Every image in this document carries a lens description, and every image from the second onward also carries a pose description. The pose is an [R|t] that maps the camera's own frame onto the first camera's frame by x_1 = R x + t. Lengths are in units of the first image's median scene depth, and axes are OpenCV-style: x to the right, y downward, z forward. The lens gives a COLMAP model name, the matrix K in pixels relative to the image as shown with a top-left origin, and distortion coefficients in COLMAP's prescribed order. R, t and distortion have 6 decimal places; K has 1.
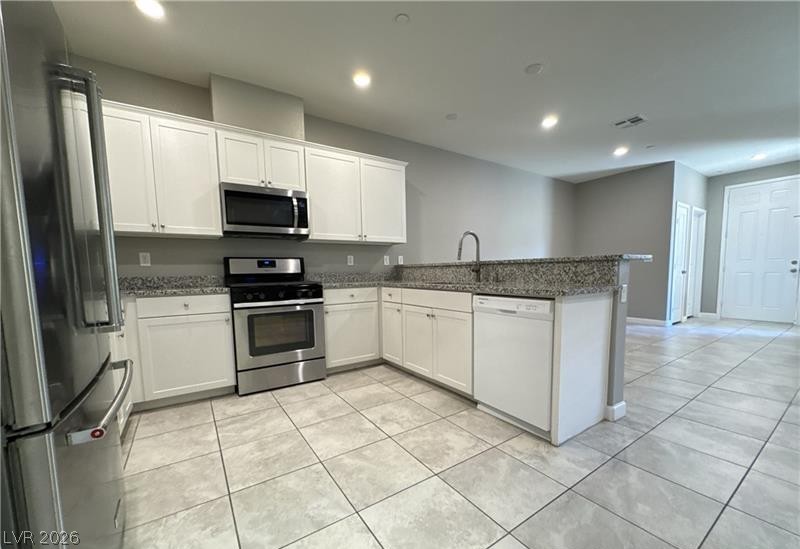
lens RADIAL K [[321.0, 0, 402.0], [0, 321.0, 299.5], [0, 0, 1]] dist [-0.001378, -0.000298]
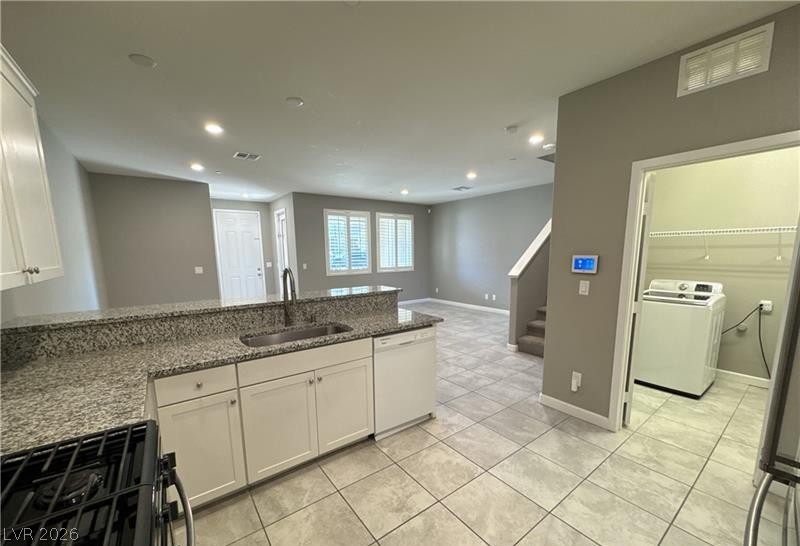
lens RADIAL K [[319.9, 0, 399.6], [0, 319.9, 300.5], [0, 0, 1]] dist [0.000196, 0.000209]
pose [[-0.046901, -0.135860, 0.989617, -0.652356], [0.102417, 0.984832, 0.140057, -0.225141], [-0.993635, 0.107922, -0.032276, 0.785291]]
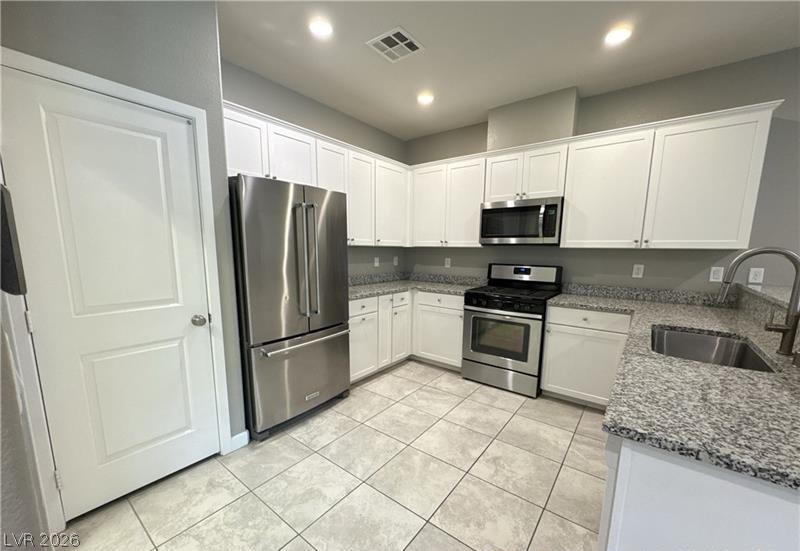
lens RADIAL K [[321.0, 0, 402.0], [0, 321.0, 300.5], [0, 0, 1]] dist [-0.001378, -0.000298]
pose [[0.319673, 0.174542, -0.931313, 0.521357], [-0.102967, 0.983466, 0.148973, -0.154283], [0.941917, 0.048272, 0.332360, 0.334932]]
